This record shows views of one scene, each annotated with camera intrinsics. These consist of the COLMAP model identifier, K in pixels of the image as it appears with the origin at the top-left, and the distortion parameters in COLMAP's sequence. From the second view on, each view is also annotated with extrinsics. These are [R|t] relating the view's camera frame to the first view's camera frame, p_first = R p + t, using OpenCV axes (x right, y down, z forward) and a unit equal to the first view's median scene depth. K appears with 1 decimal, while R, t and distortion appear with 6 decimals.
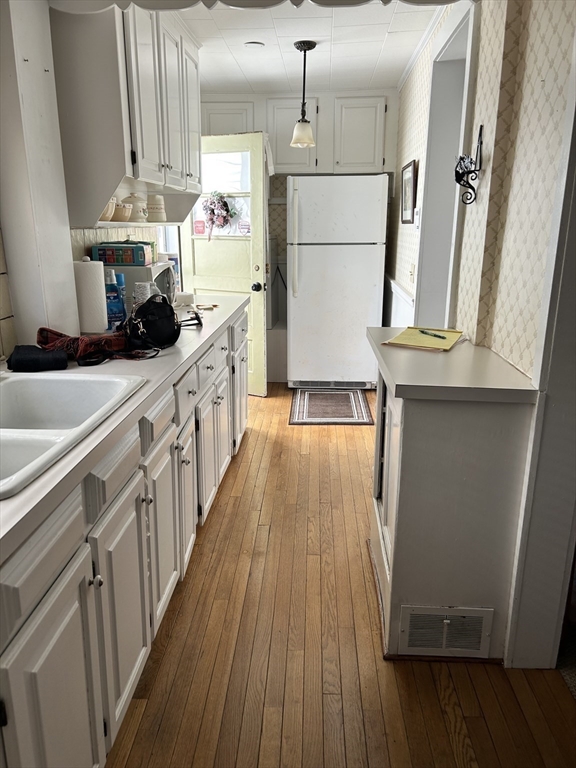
lens RADIAL K [[578.2, 0, 286.8], [0, 578.2, 383.2], [0, 0, 1]] dist [0.032699, -0.021998]
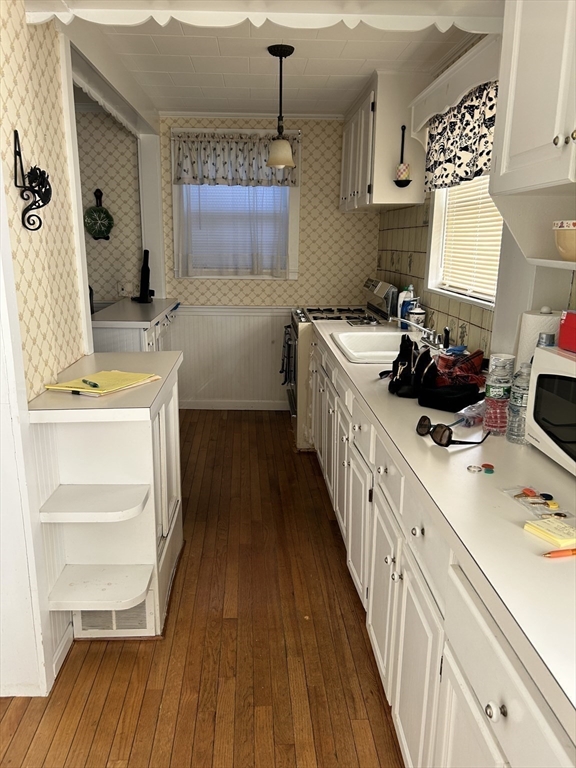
lens RADIAL K [[578.2, 0, 285.8], [0, 578.2, 383.4], [0, 0, 1]] dist [0.032699, -0.021998]
pose [[-0.993699, 0.020122, -0.110257, 0.057134], [-0.035698, 0.875693, 0.481546, -0.501816], [0.106242, 0.482448, -0.869457, 1.757567]]
